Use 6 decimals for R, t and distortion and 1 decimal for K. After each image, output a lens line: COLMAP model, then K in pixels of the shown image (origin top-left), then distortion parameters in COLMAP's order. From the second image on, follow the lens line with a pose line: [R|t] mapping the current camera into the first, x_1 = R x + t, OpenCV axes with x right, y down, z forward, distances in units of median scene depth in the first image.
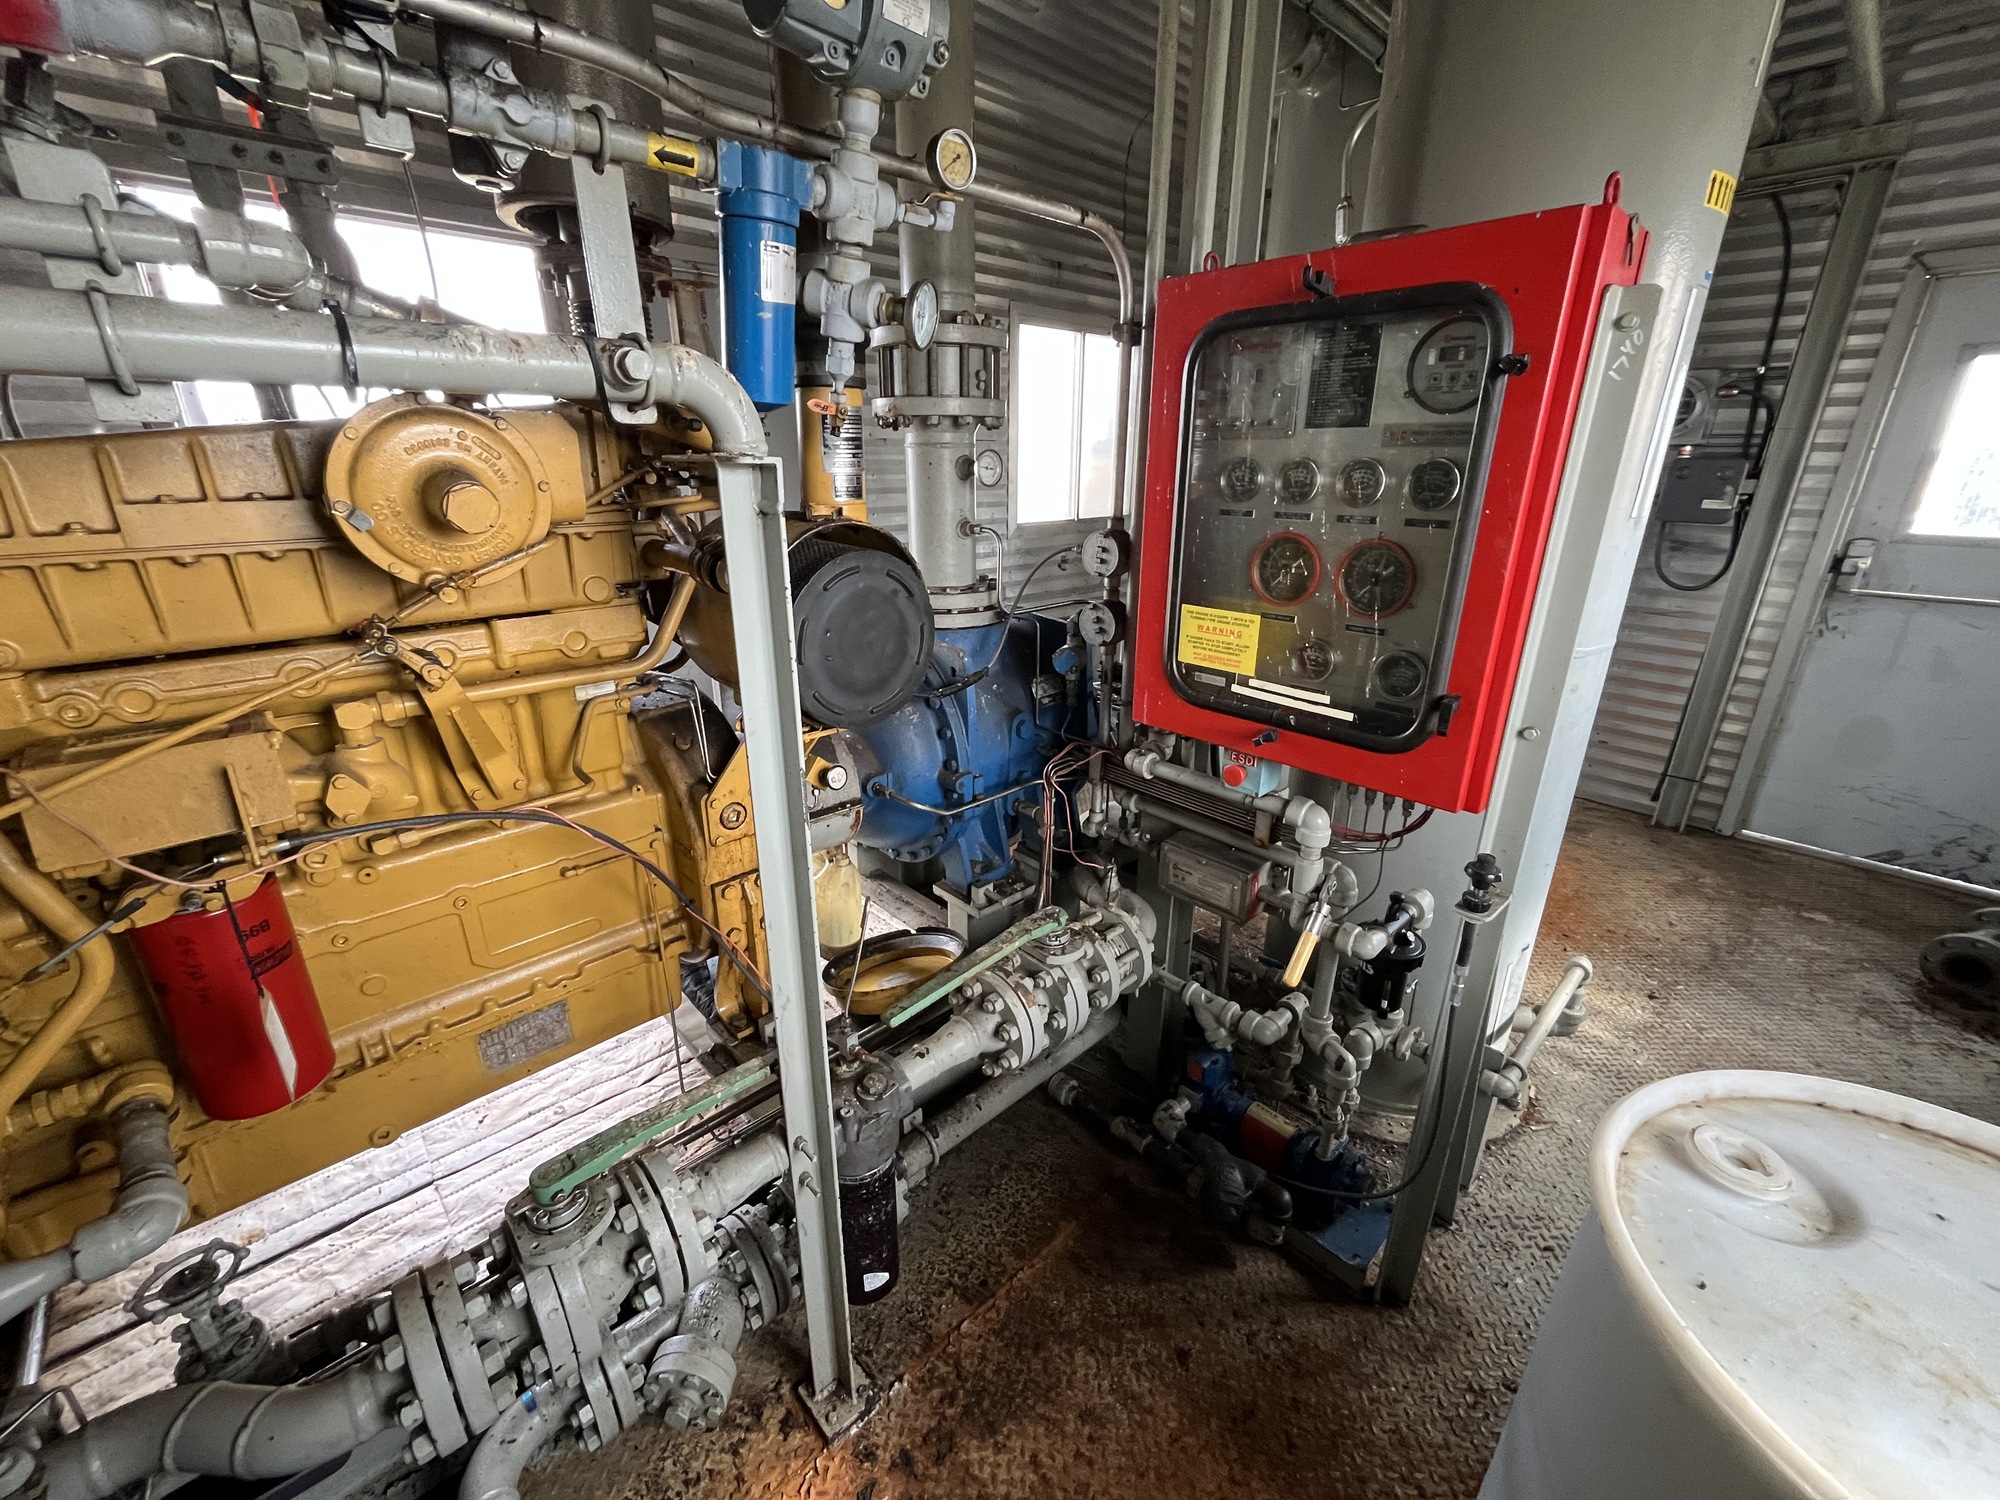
lens RADIAL K [[812.1, 0, 998.7], [0, 812.1, 753.5], [0, 0, 1]] dist [-0.001457, -0.000370]
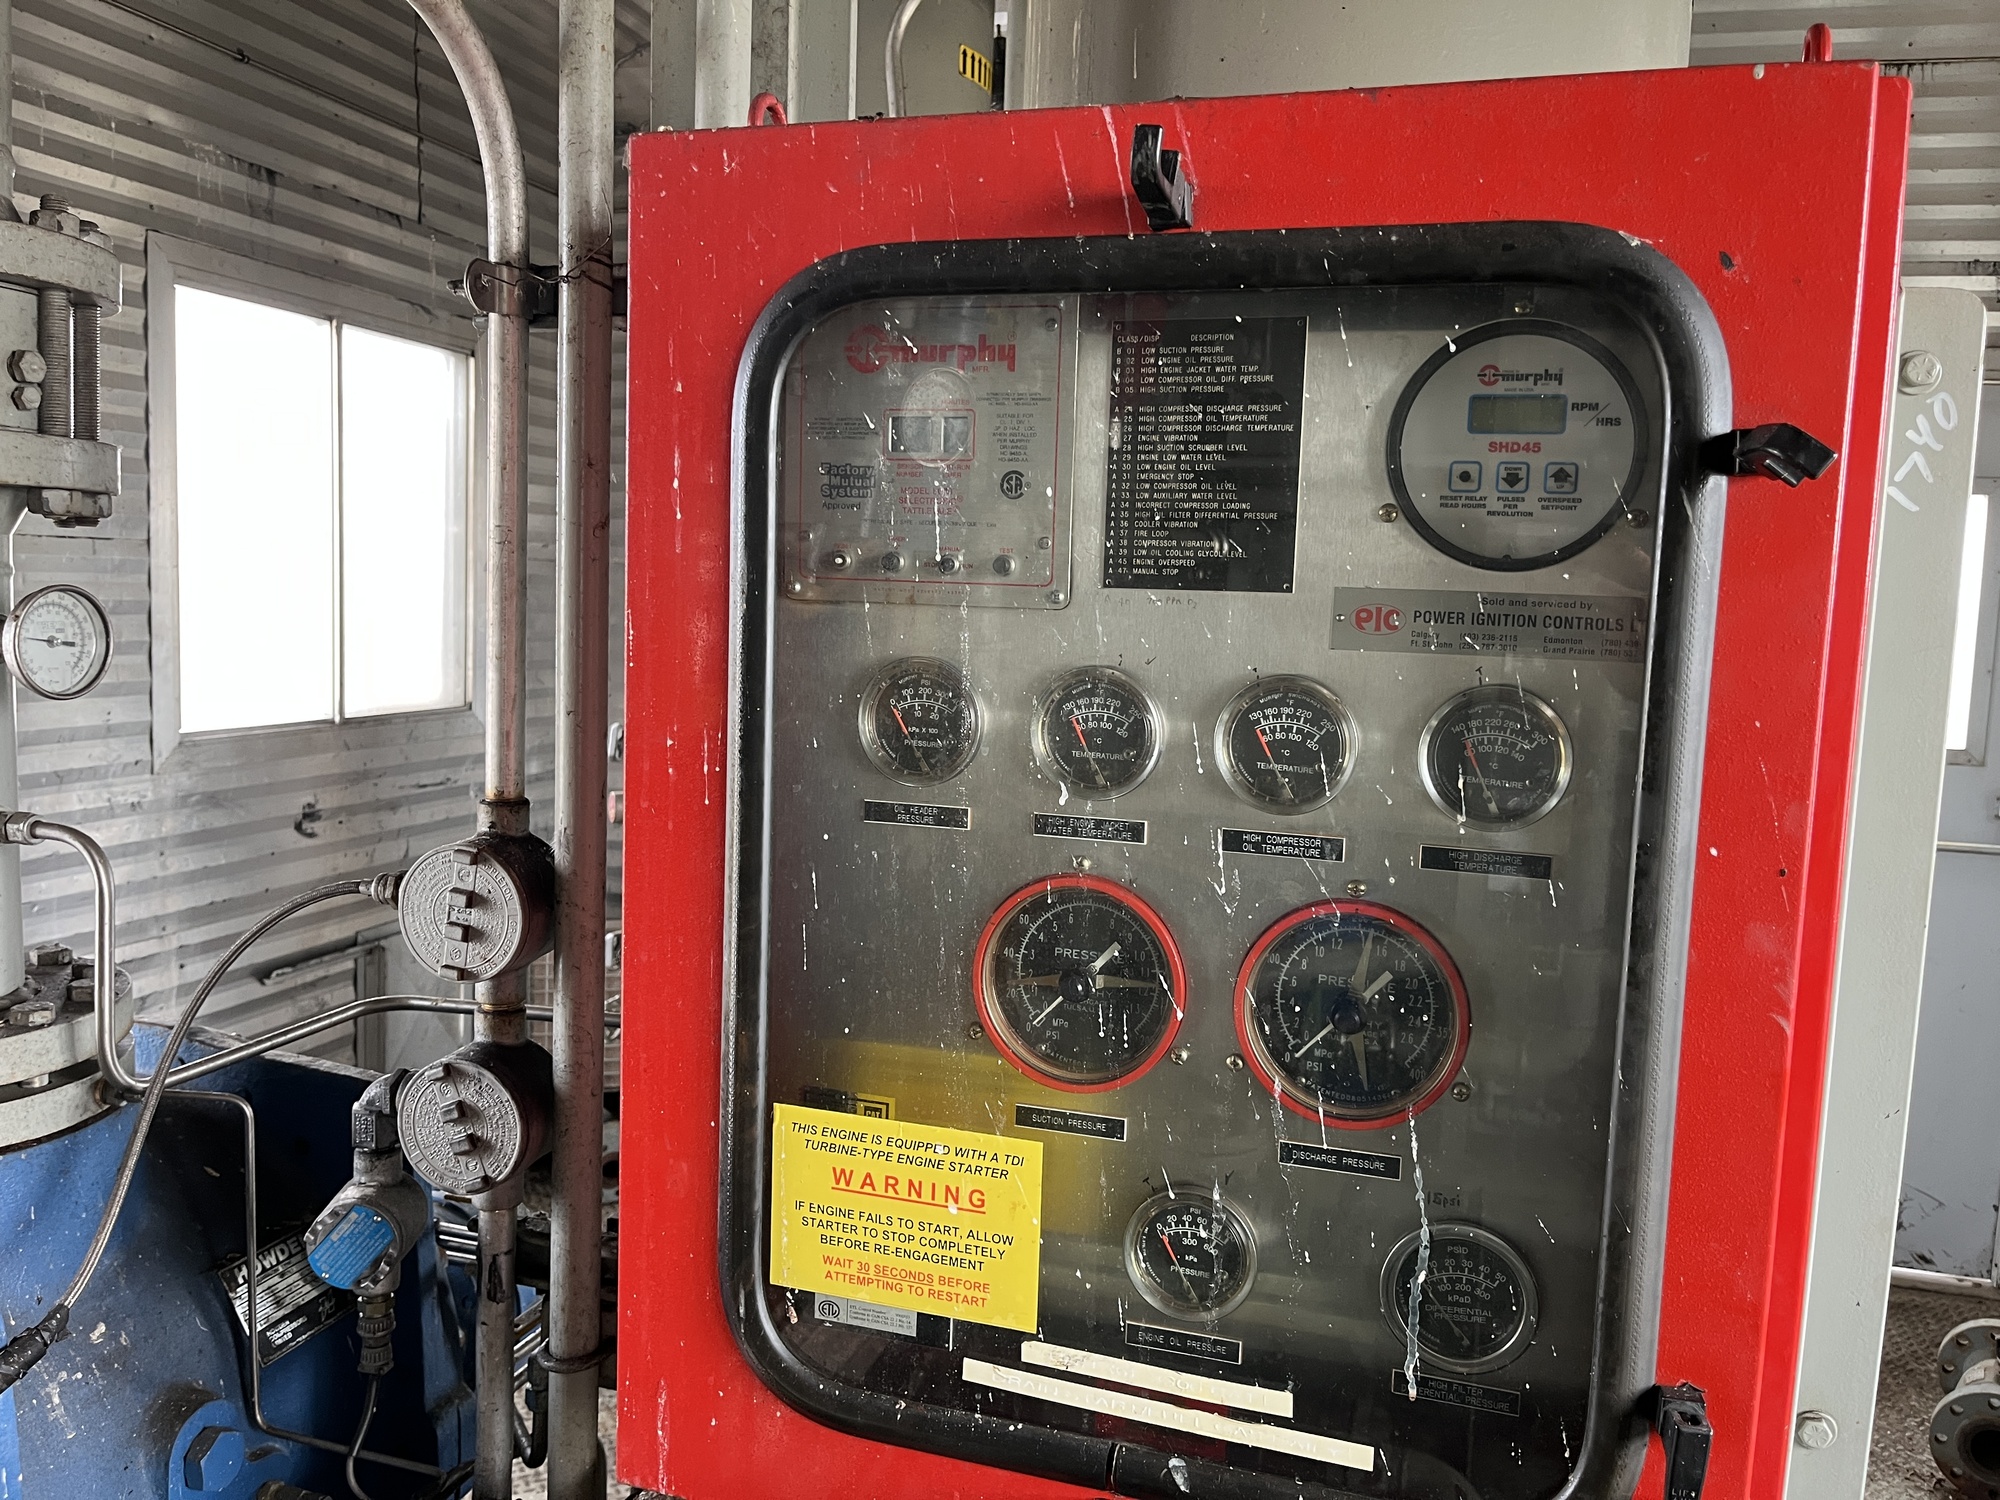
lens RADIAL K [[1564.0, 0, 1013.2], [0, 1564.0, 744.3], [0, 0, 1]] dist [0.032872, -0.051288]
pose [[0.874634, -0.016885, 0.484490, 0.016210], [0.133165, 0.969318, -0.206617, -0.151829], [-0.466136, 0.245231, 0.850047, 0.351508]]
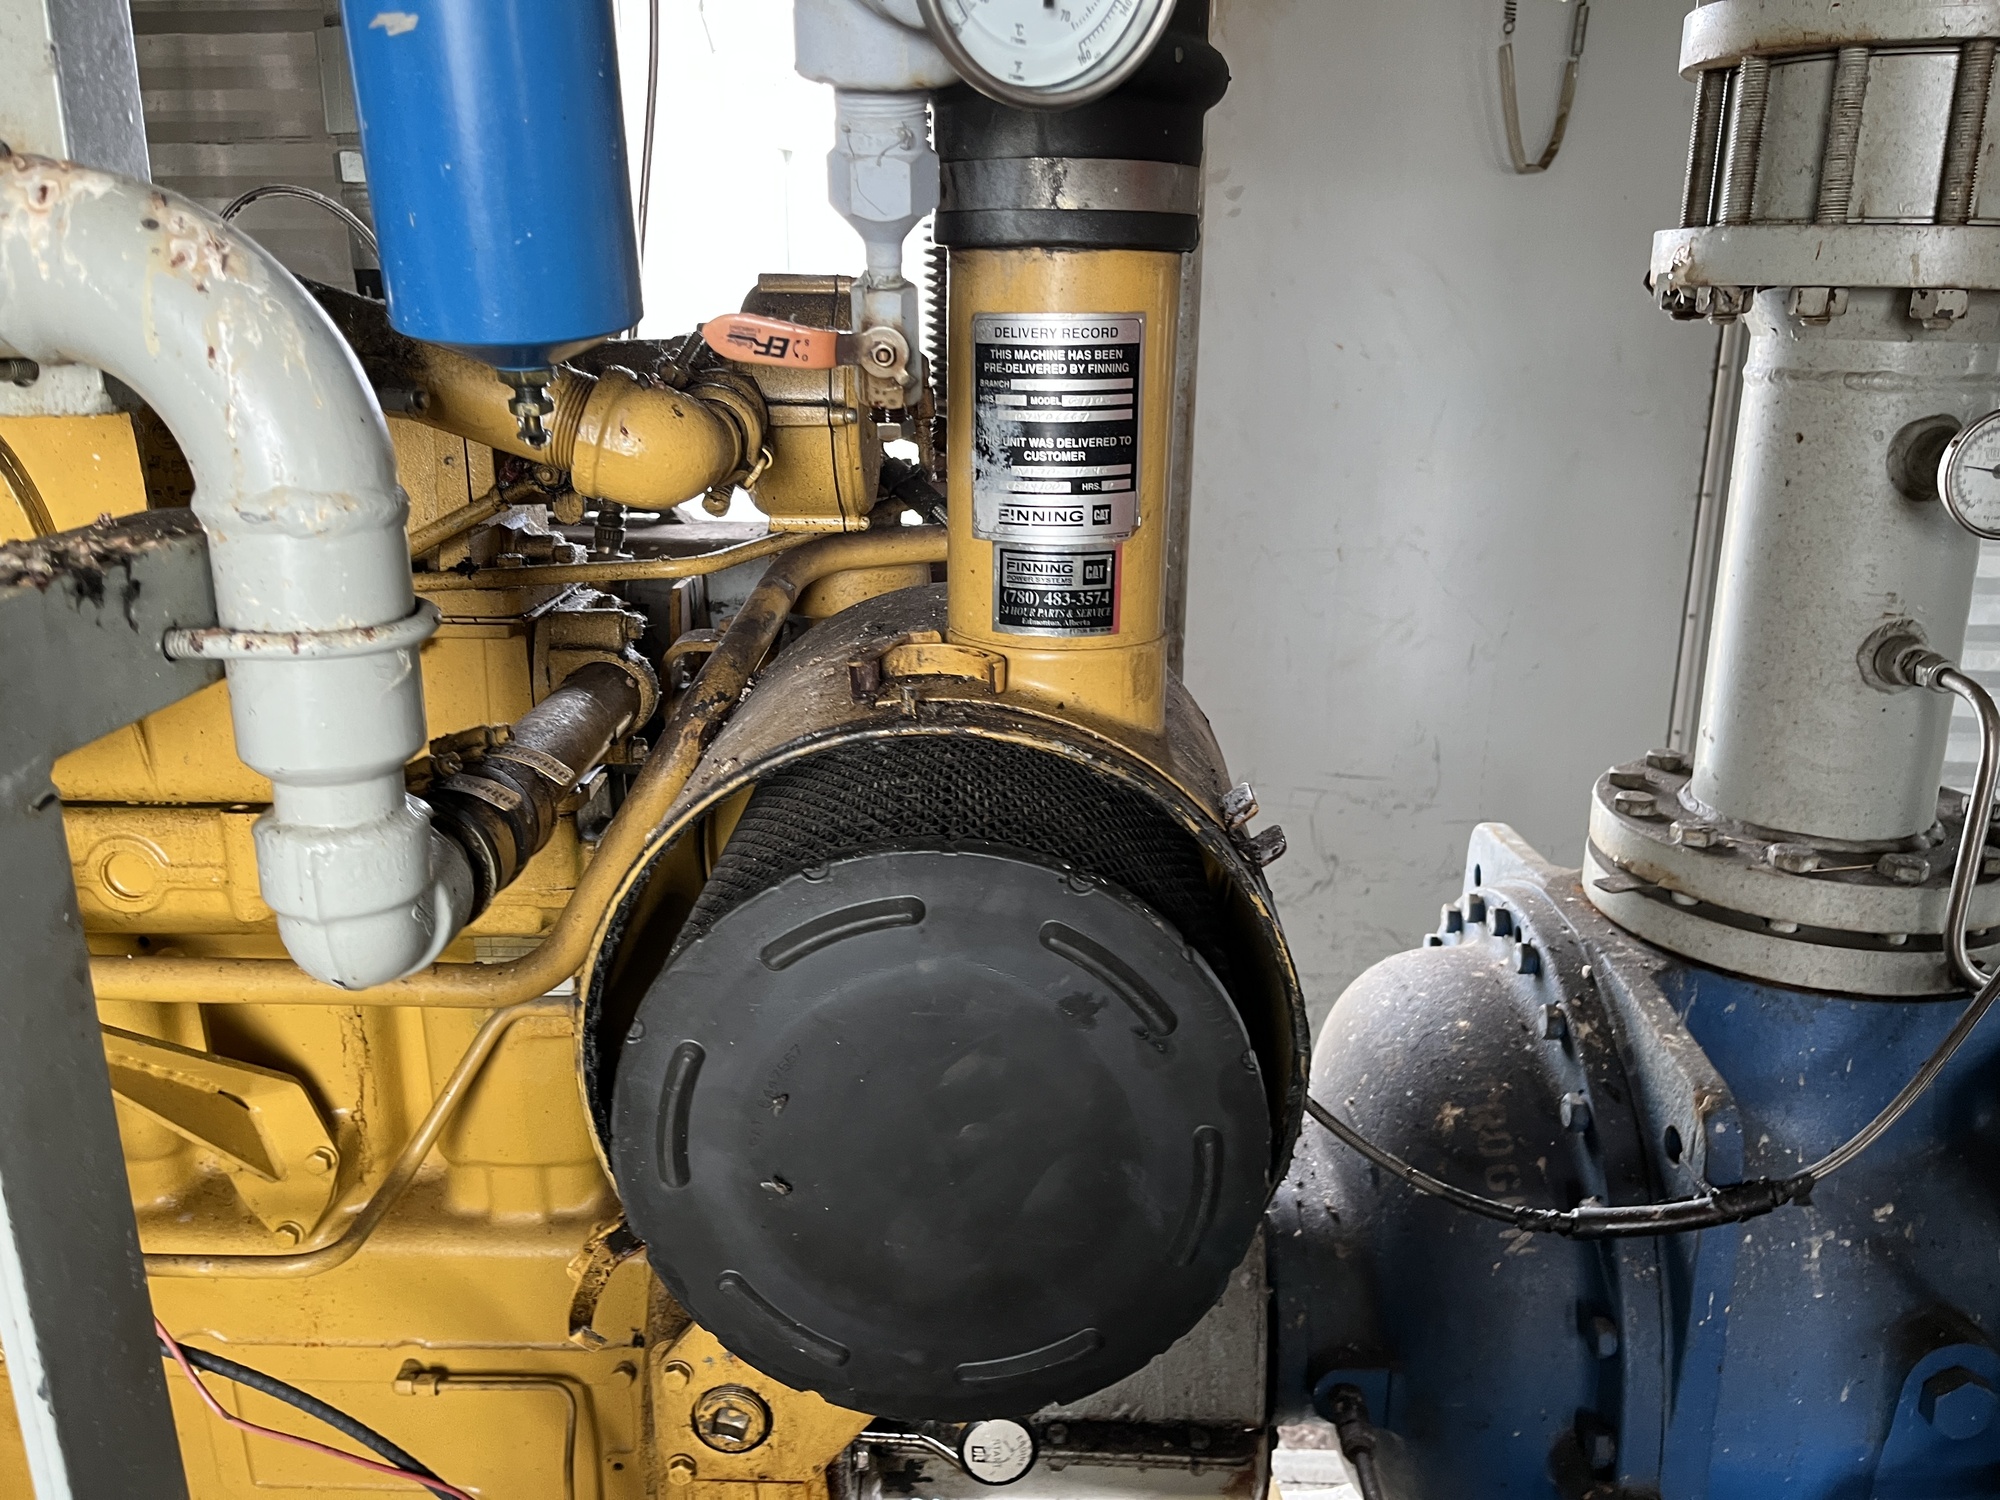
lens RADIAL K [[1564.0, 0, 999.2], [0, 1564.0, 758.8], [0, 0, 1]] dist [0.032872, -0.051288]
pose [[0.719894, 0.205199, -0.663058, 0.126000], [-0.247693, 0.968350, 0.030753, -0.209427], [0.648383, 0.142096, 0.747936, 0.436993]]
